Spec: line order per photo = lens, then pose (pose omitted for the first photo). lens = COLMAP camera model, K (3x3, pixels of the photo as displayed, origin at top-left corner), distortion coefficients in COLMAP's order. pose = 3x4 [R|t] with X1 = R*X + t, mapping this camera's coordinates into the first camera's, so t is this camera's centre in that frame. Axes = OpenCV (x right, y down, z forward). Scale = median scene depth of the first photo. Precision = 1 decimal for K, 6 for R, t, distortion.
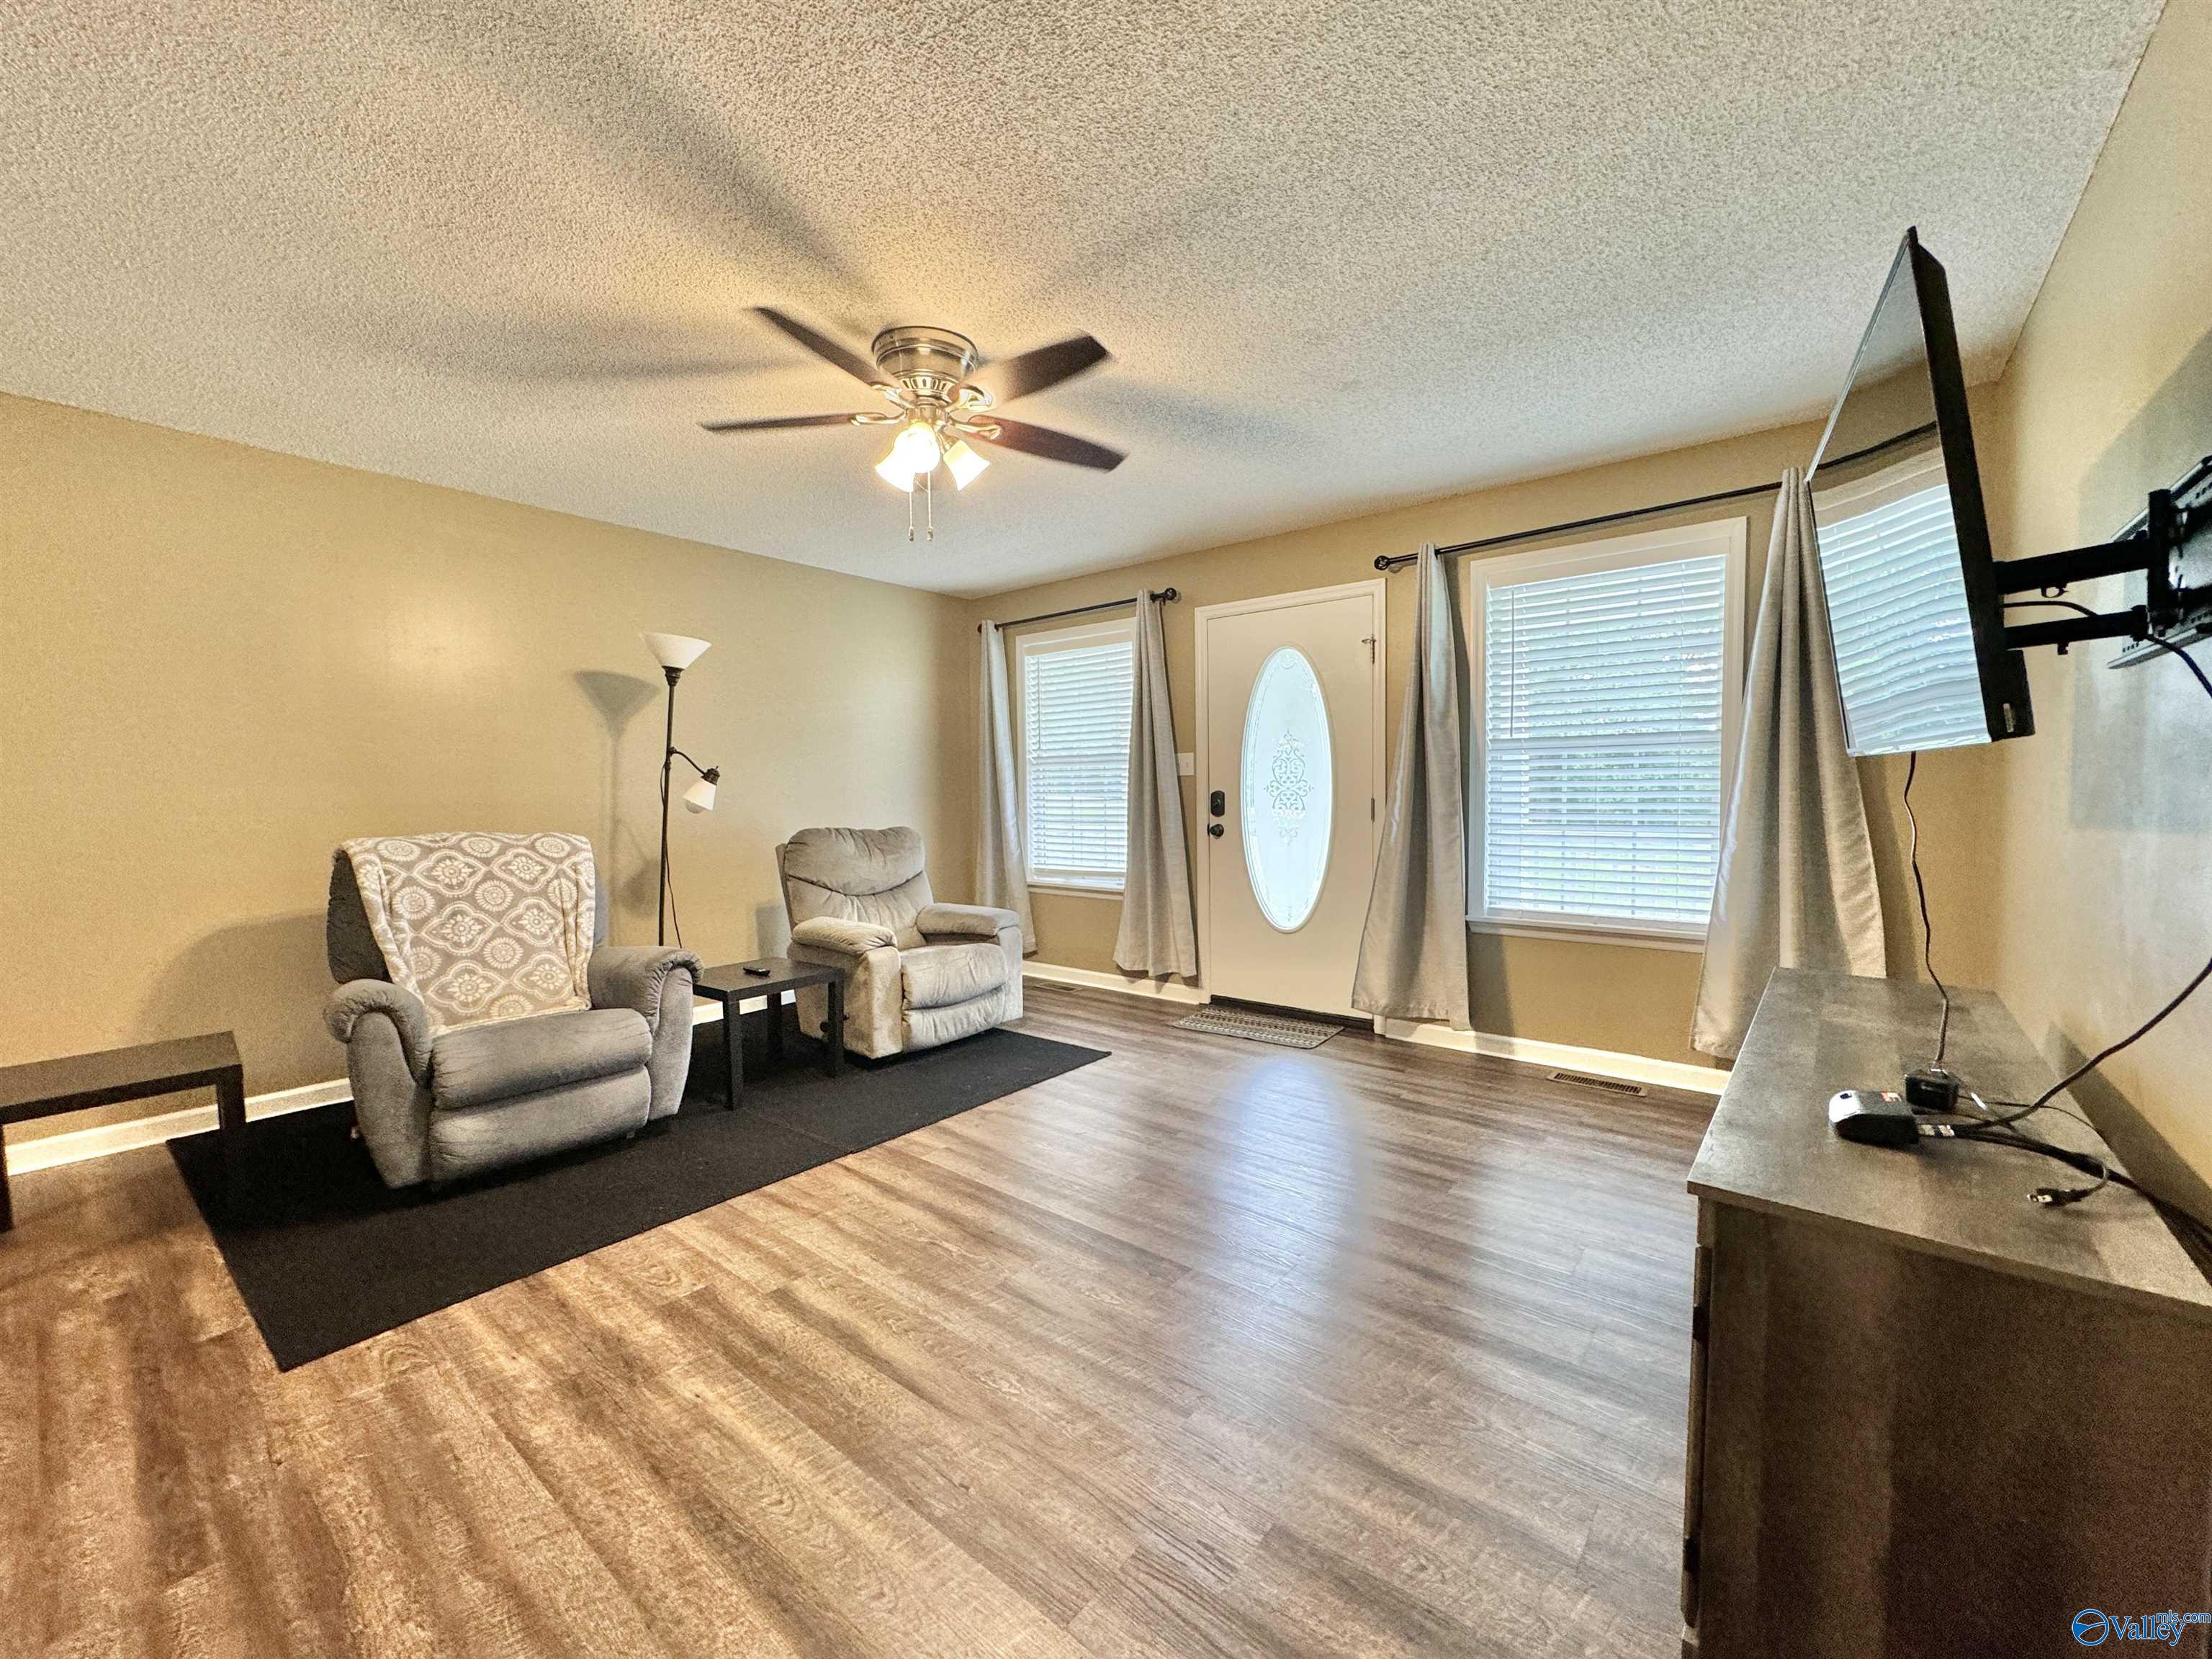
lens RADIAL K [[883.4, 0, 1095.4], [0, 883.4, 831.8], [0, 0, 1]] dist [-0.002122, 0.000456]
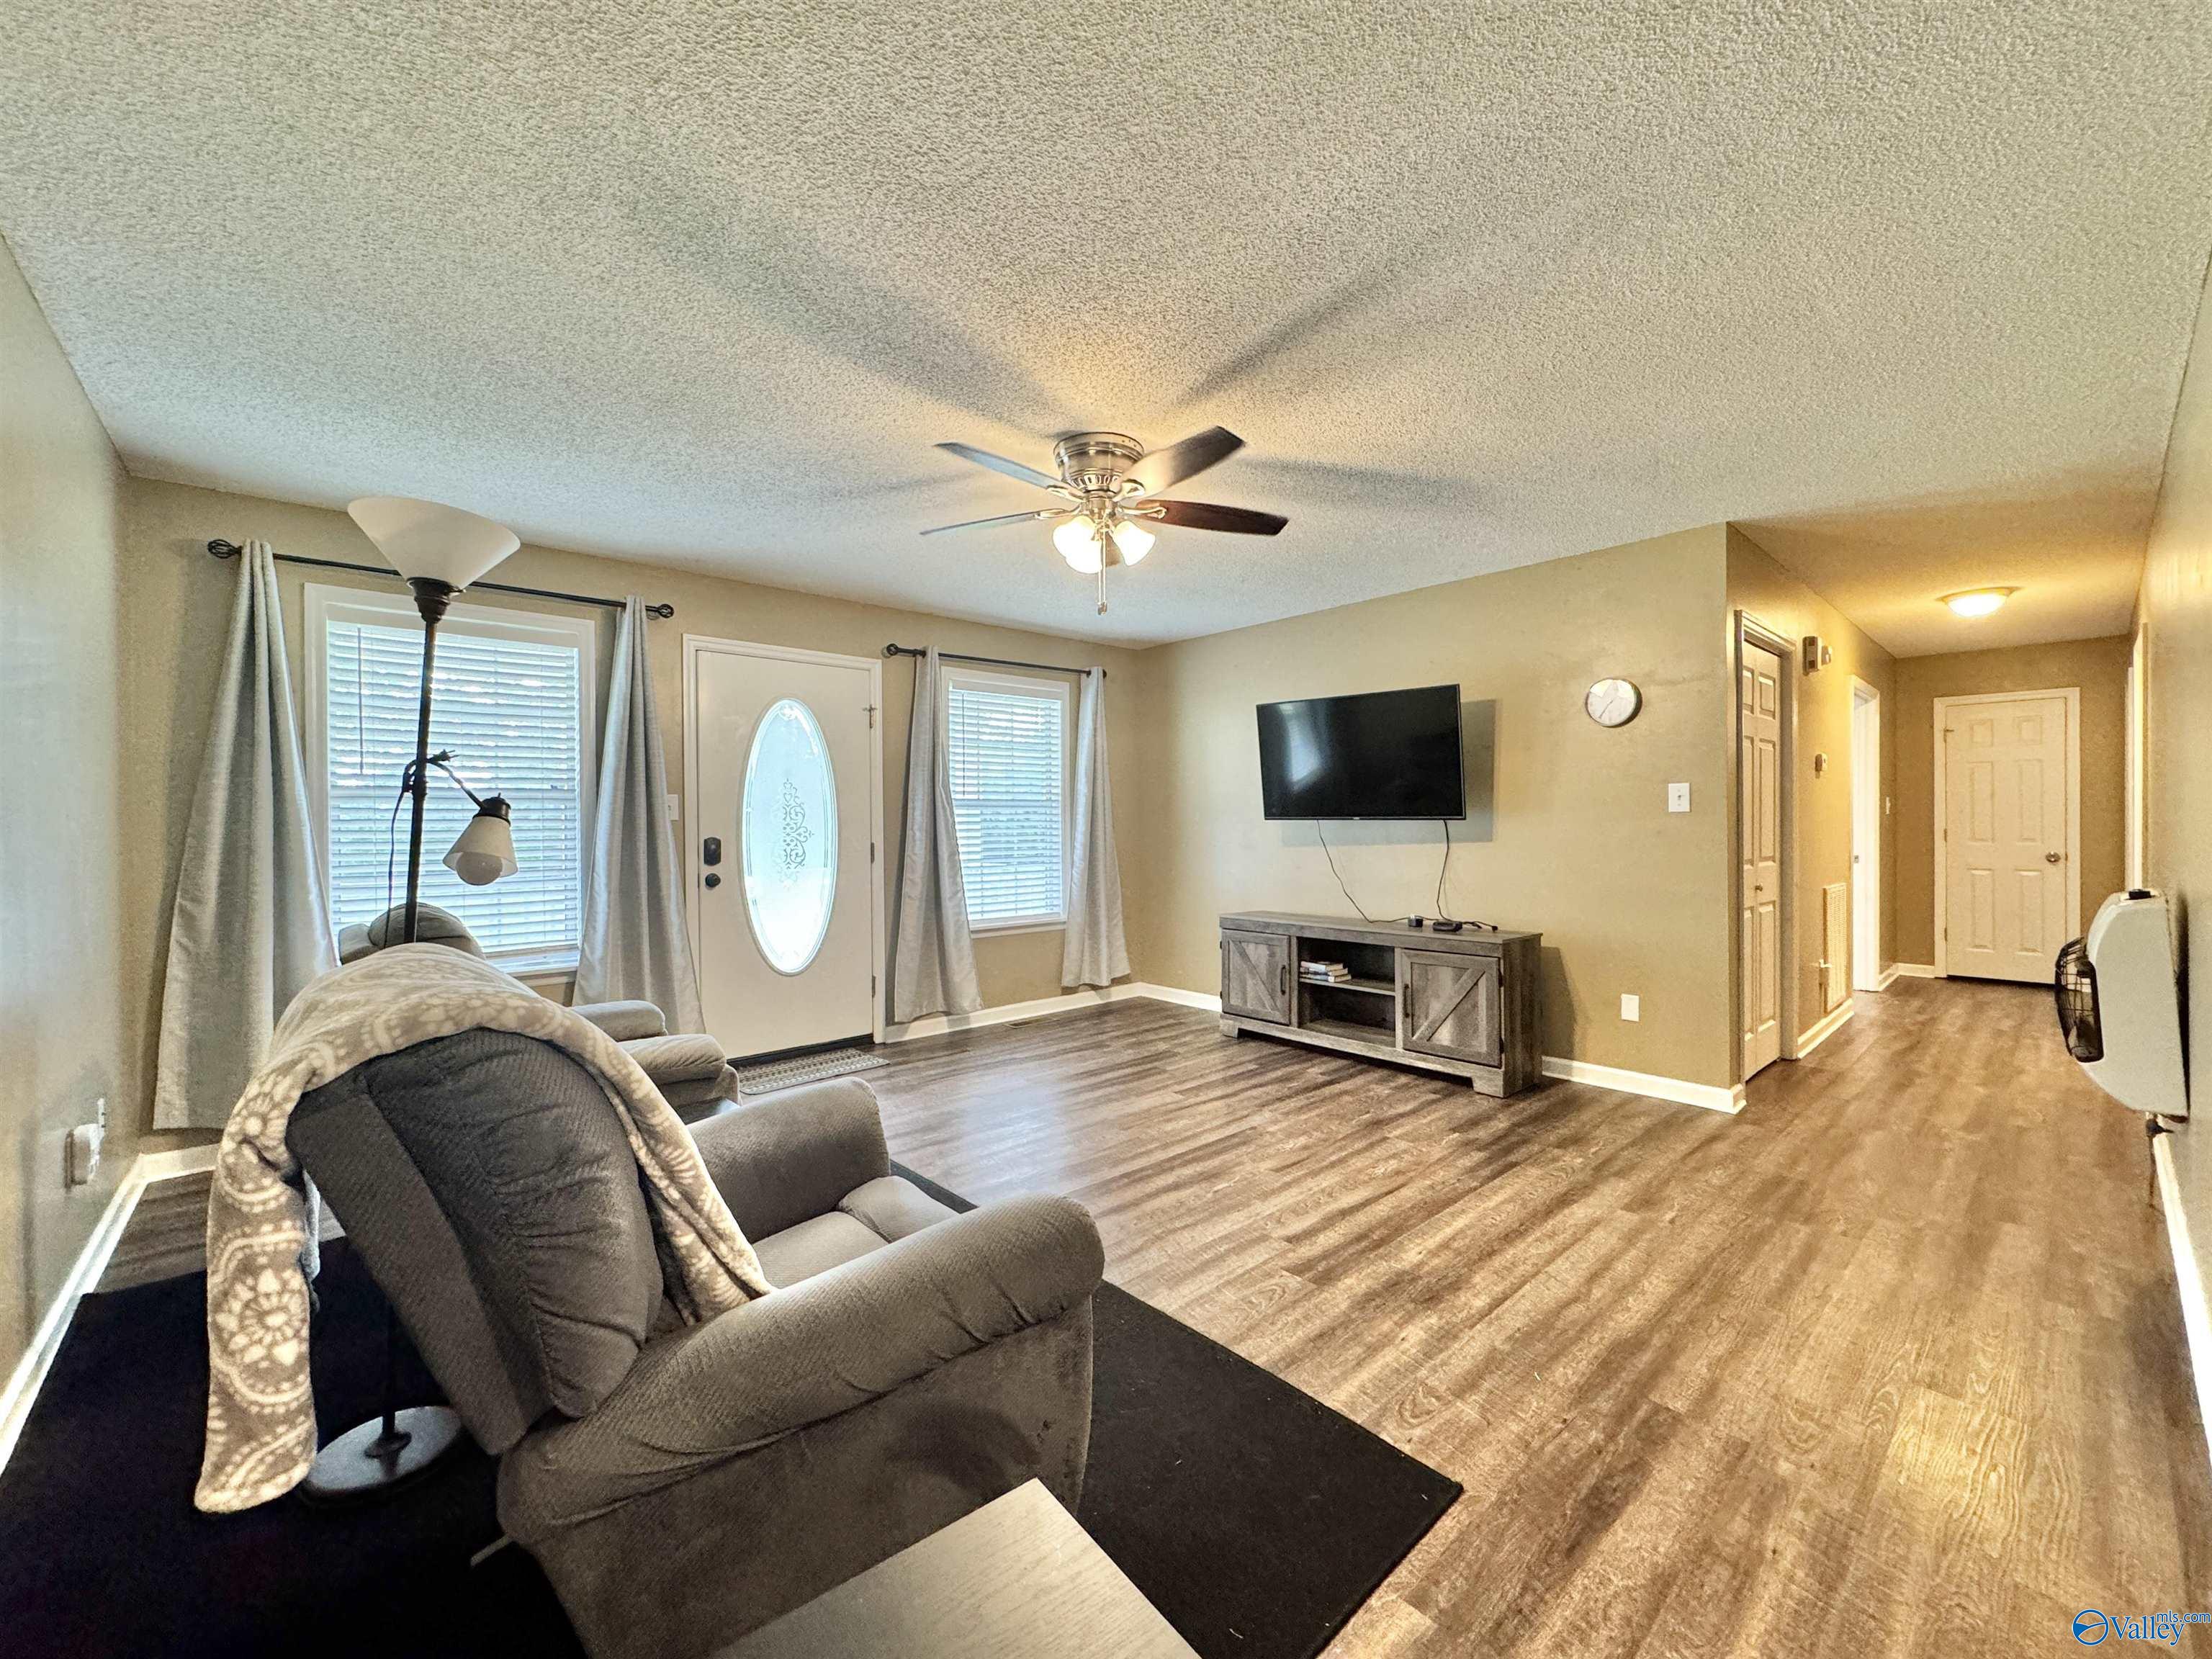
lens RADIAL K [[883.4, 0, 1108.9], [0, 883.4, 832.9], [0, 0, 1]] dist [-0.002122, 0.000456]
pose [[0.151685, -0.000275, 0.988429, -1.593825], [0.052255, 0.998604, -0.007741, -0.051169], [-0.987047, 0.052824, 0.151488, 1.016956]]
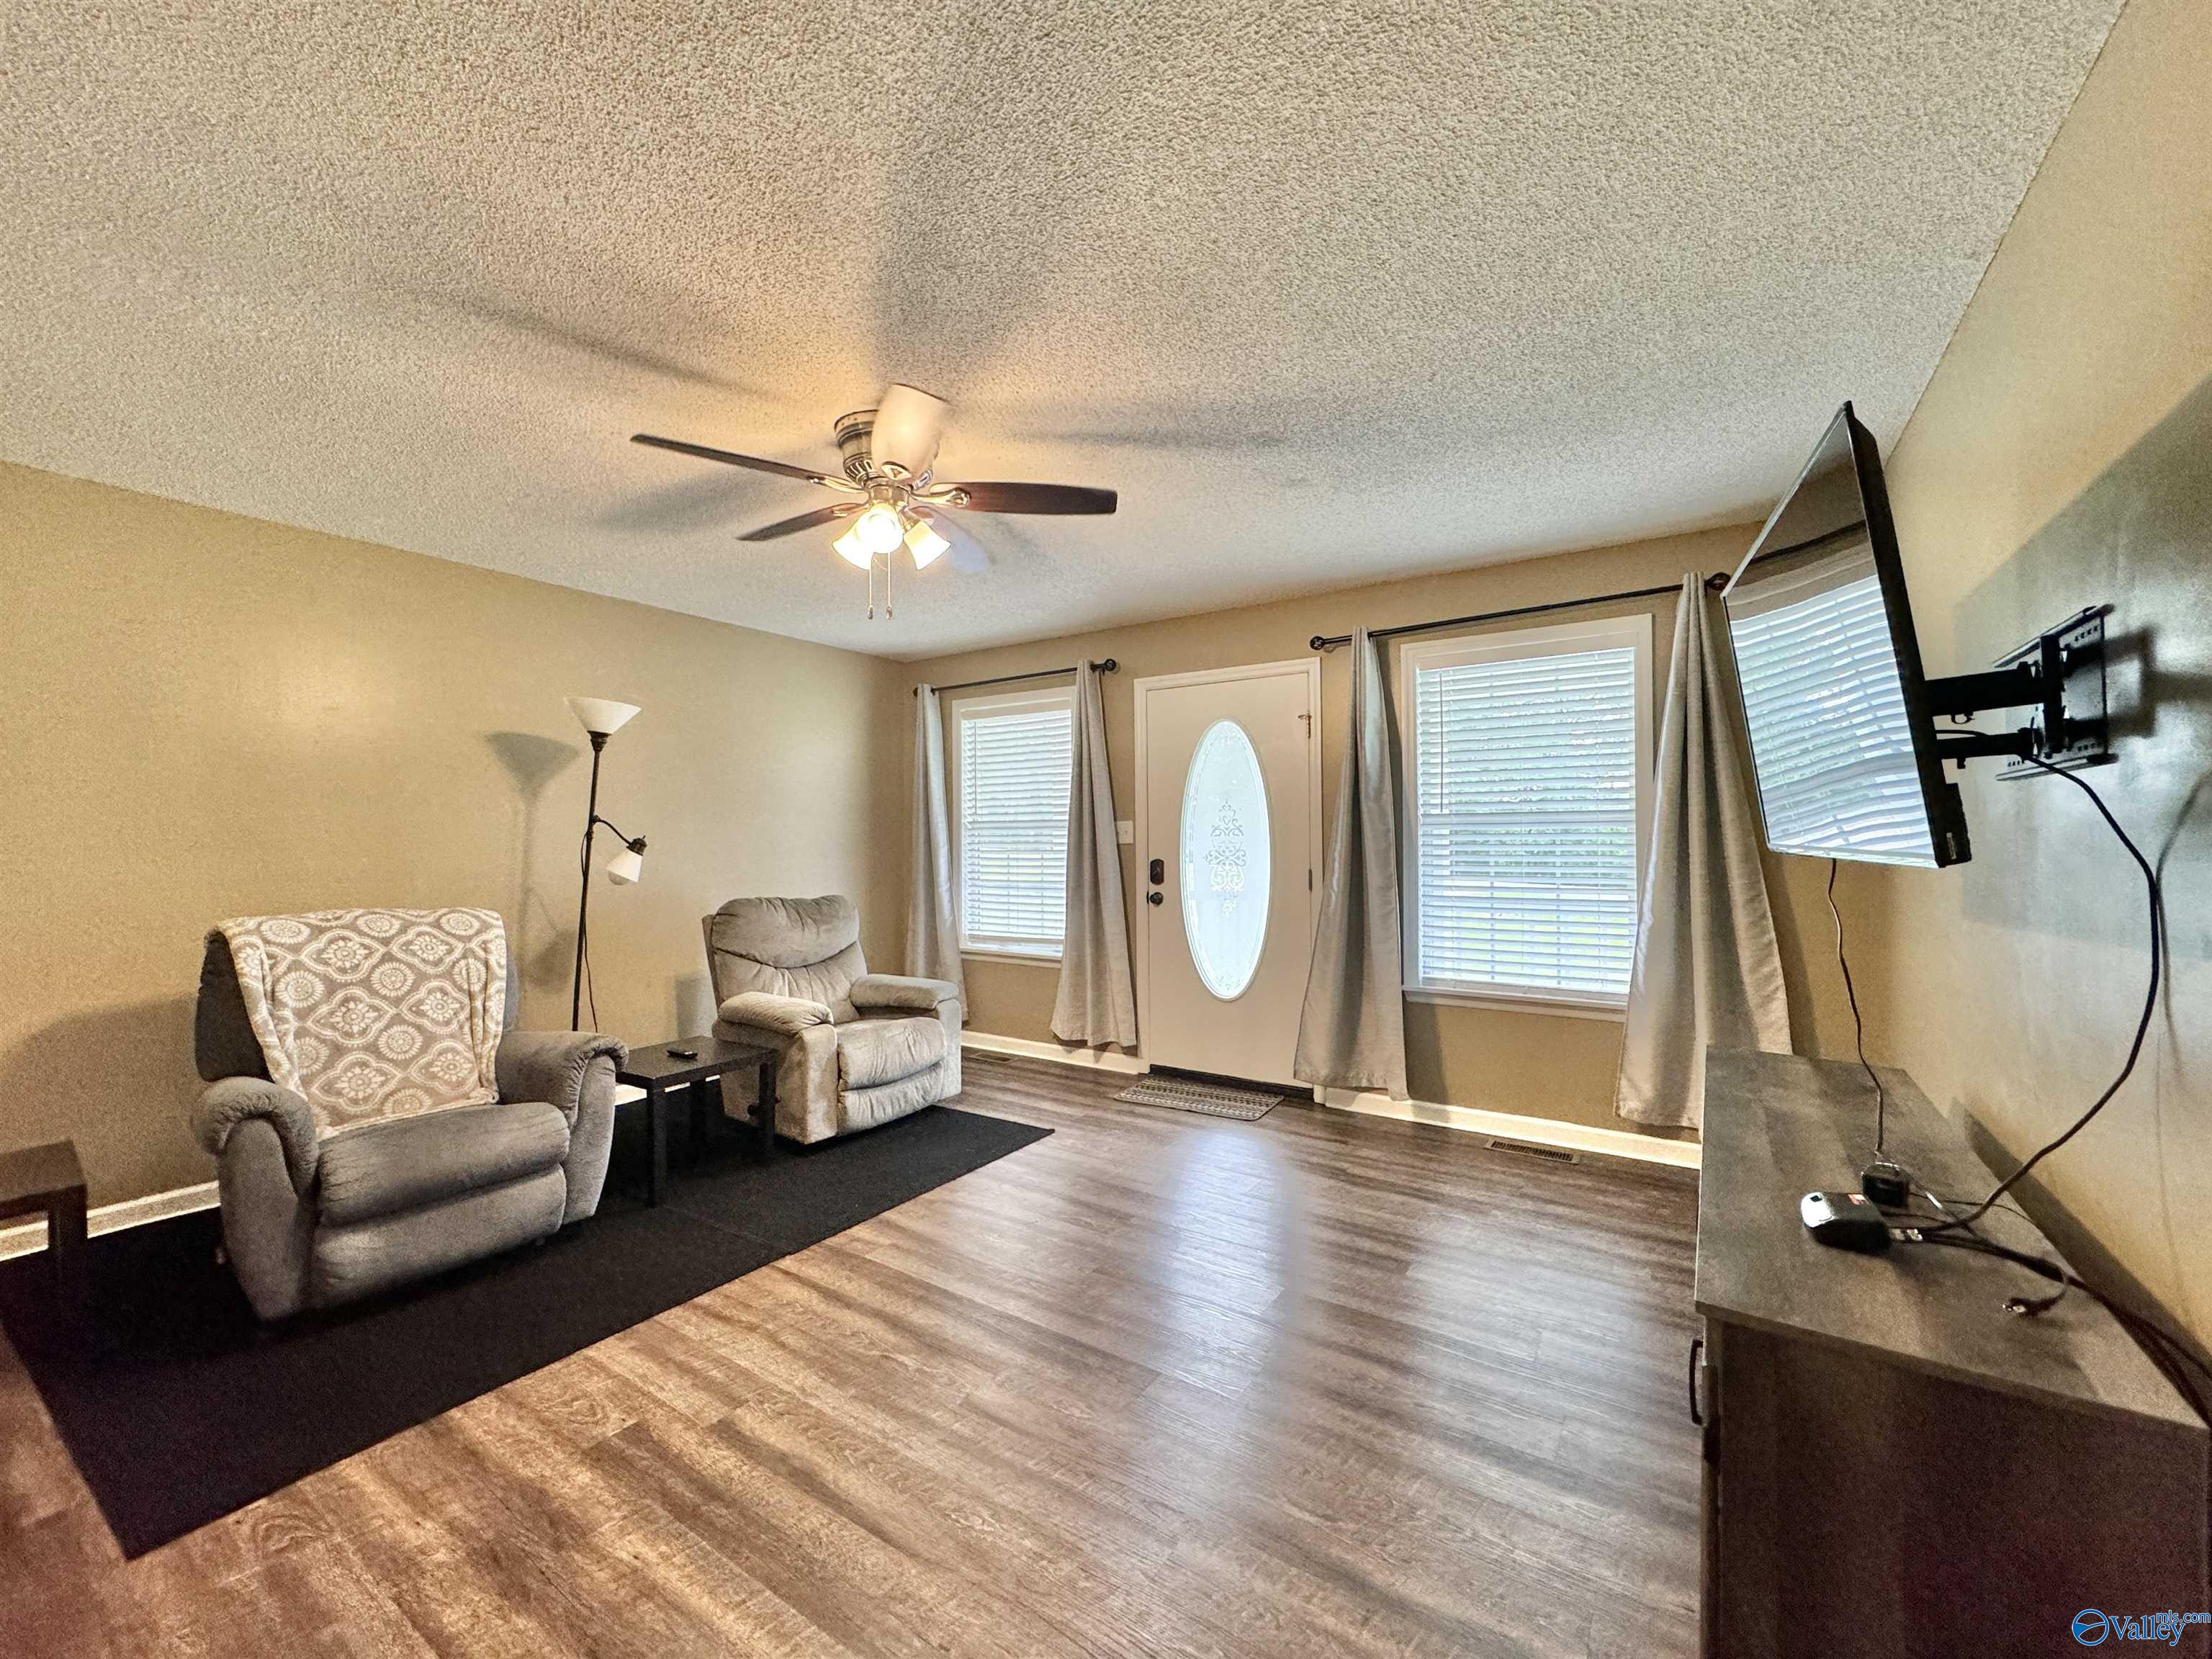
lens RADIAL K [[883.4, 0, 1096.0], [0, 883.4, 832.5], [0, 0, 1]] dist [-0.002122, 0.000456]
pose [[0.995478, 0.006725, 0.094757, -0.058958], [-0.001269, 0.998343, -0.057523, -0.042367], [-0.094987, 0.057142, 0.993837, 0.011086]]
